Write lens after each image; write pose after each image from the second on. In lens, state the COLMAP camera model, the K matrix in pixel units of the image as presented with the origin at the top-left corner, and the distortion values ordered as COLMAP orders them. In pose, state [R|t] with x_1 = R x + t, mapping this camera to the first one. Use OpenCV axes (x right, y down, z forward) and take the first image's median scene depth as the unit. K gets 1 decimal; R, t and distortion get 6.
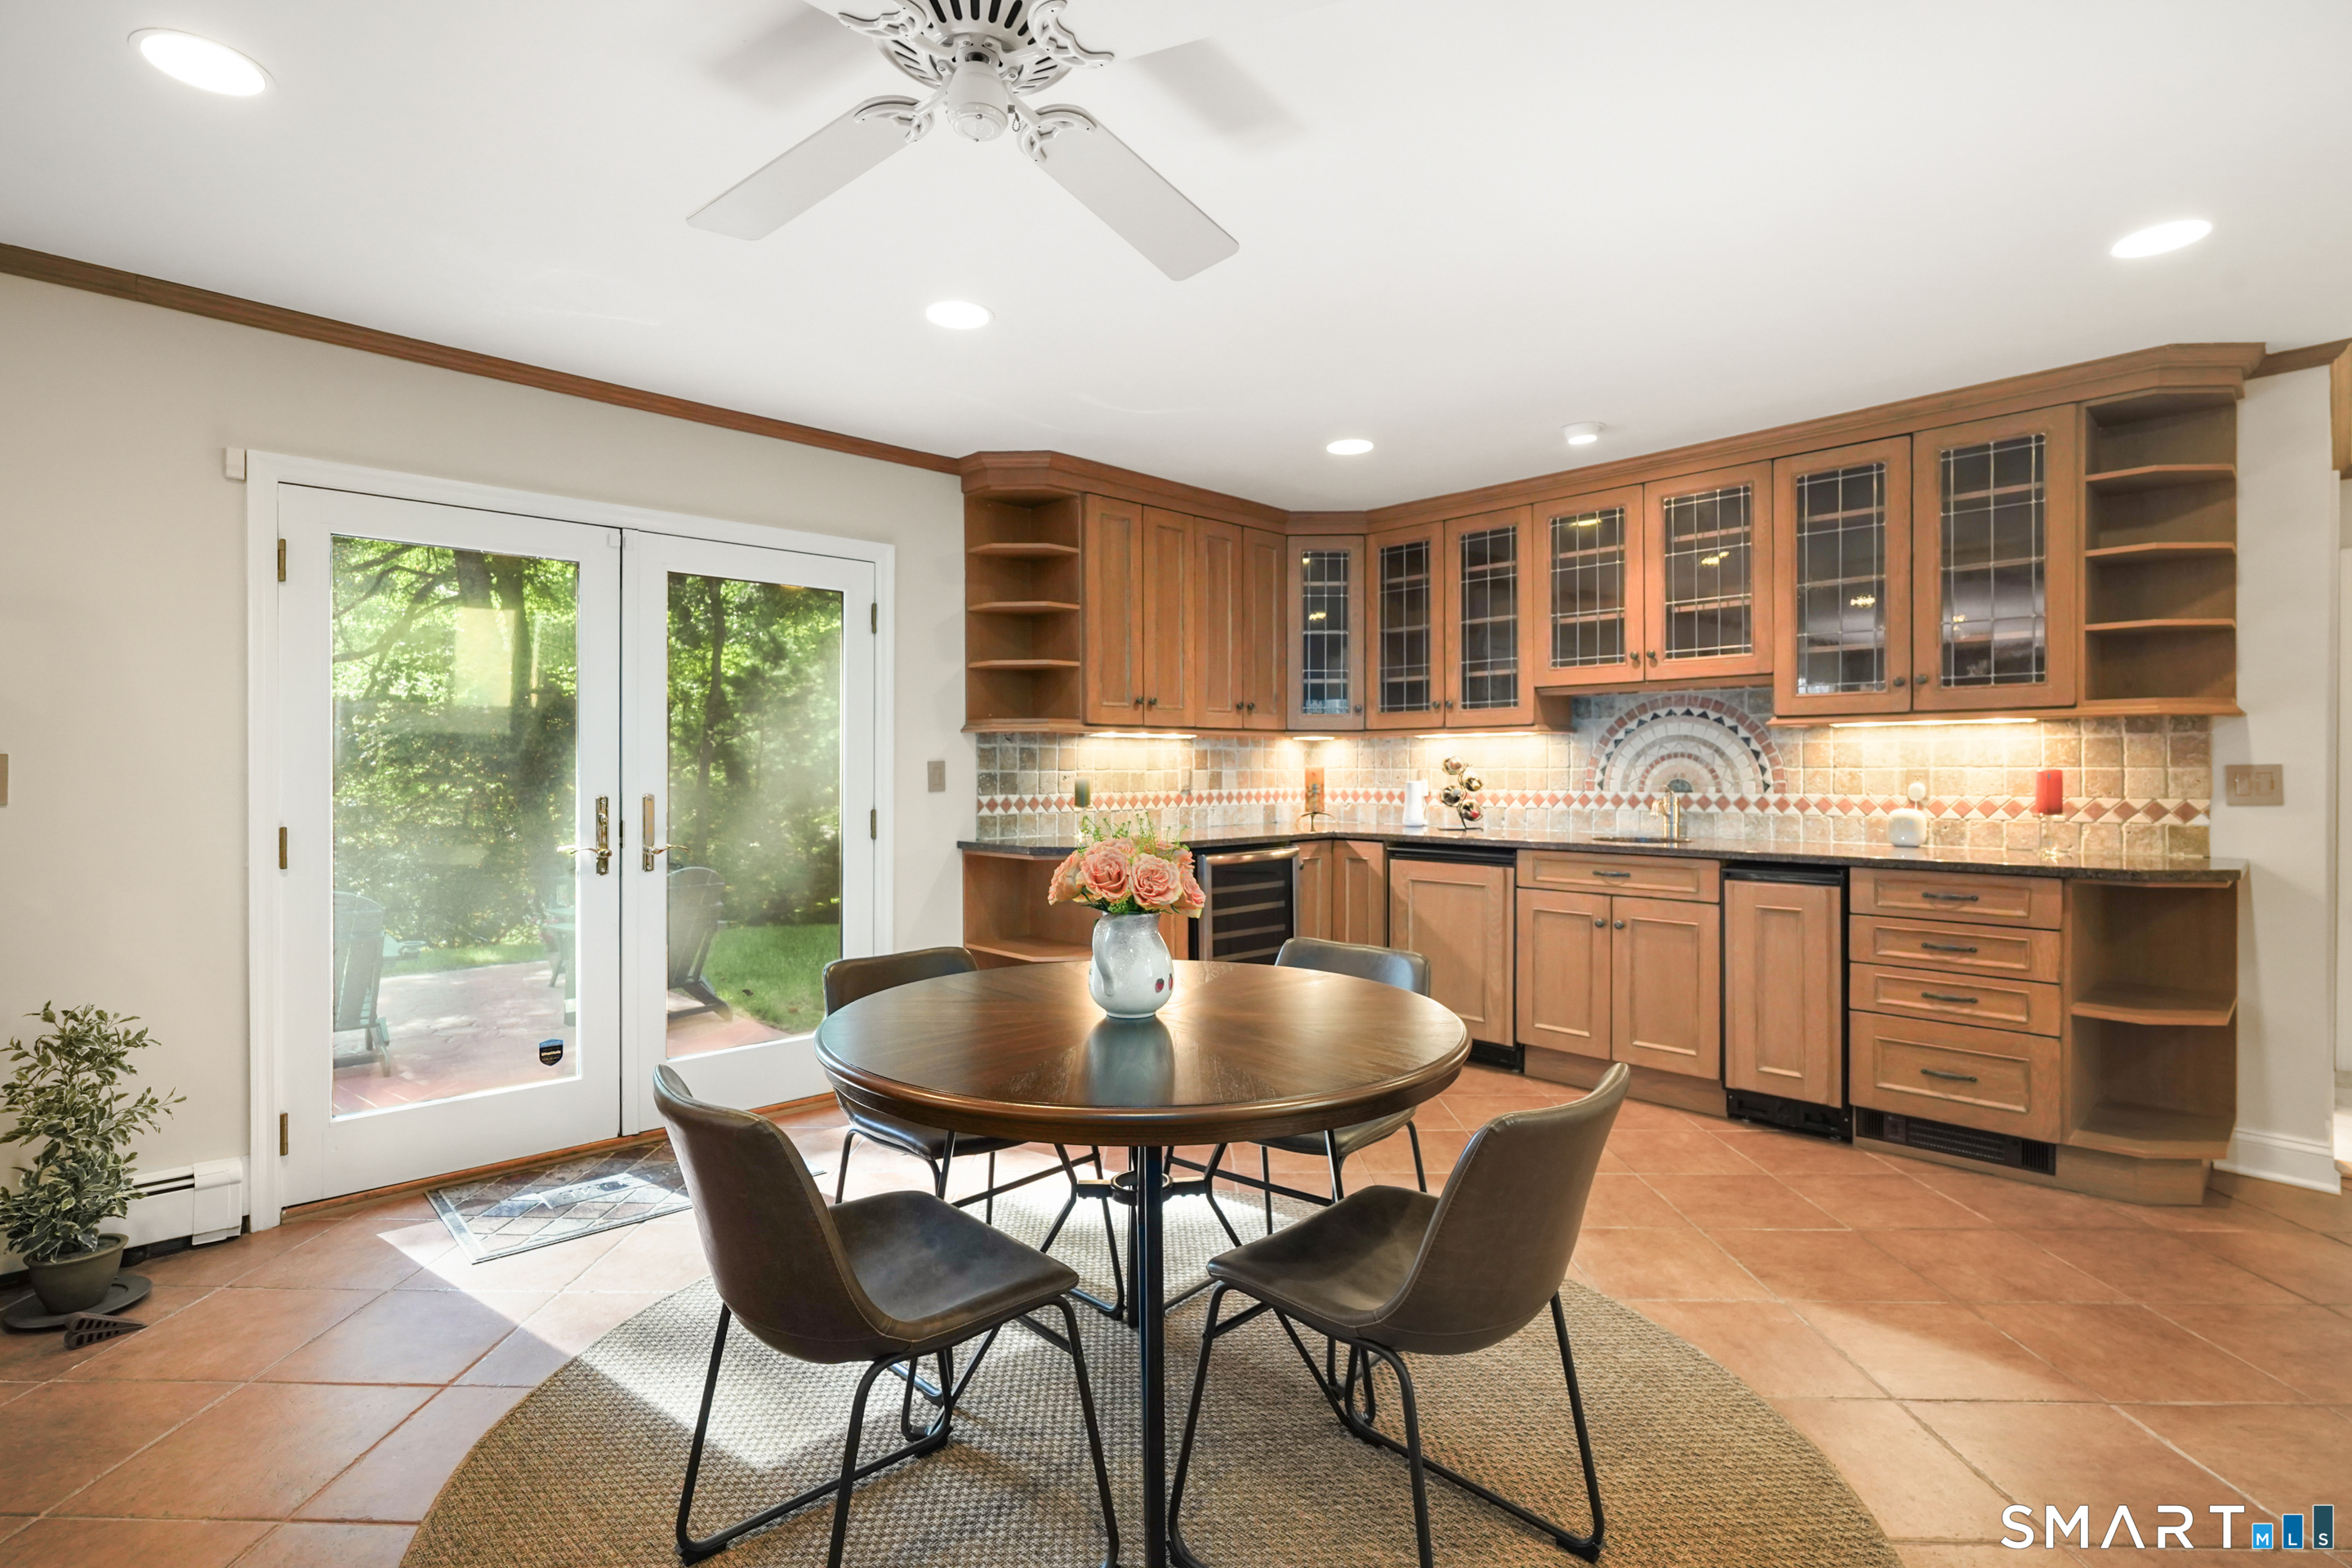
lens RADIAL K [[1093.1, 0, 1179.3], [0, 1093.1, 775.9], [0, 0, 1]] dist [-0.005057, -0.000177]
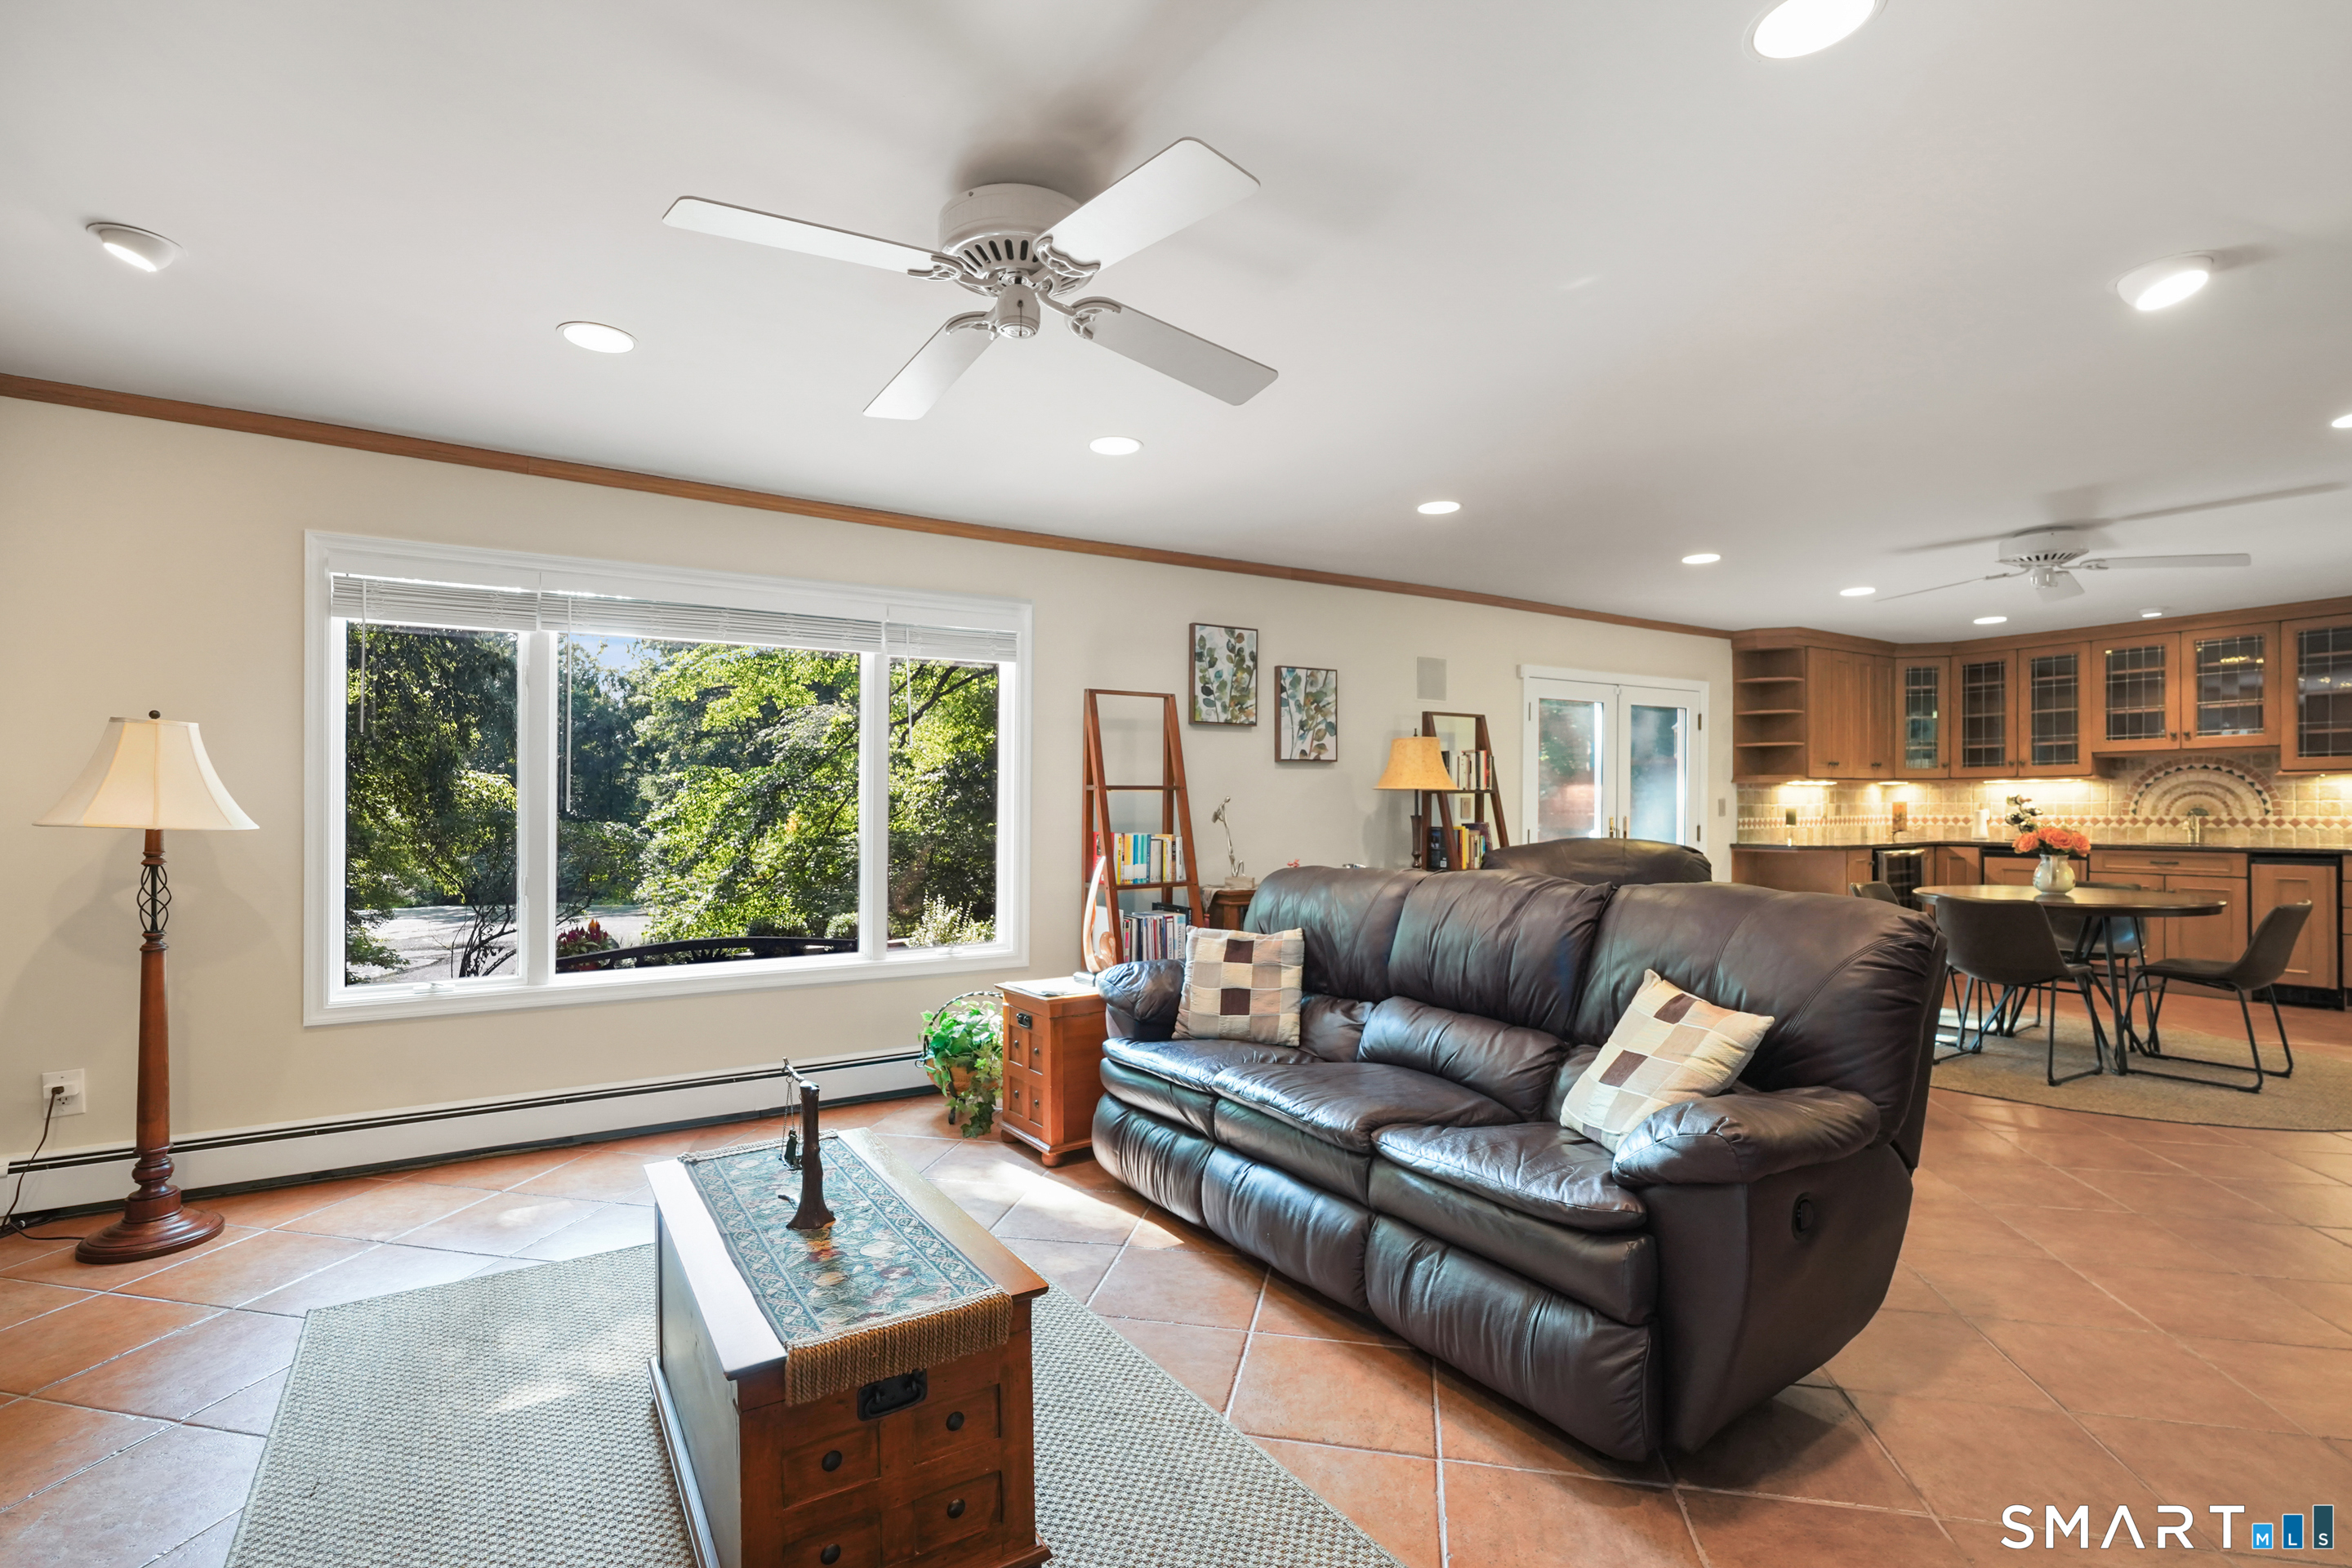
lens RADIAL K [[1073.8, 0, 1144.9], [0, 1073.8, 819.5], [0, 0, 1]] dist [-0.006770, 0.000208]
pose [[0.978196, -0.001594, -0.207679, -0.757113], [0.002500, 0.999988, 0.004099, 0.010230], [0.207670, -0.004529, 0.978188, -0.895402]]
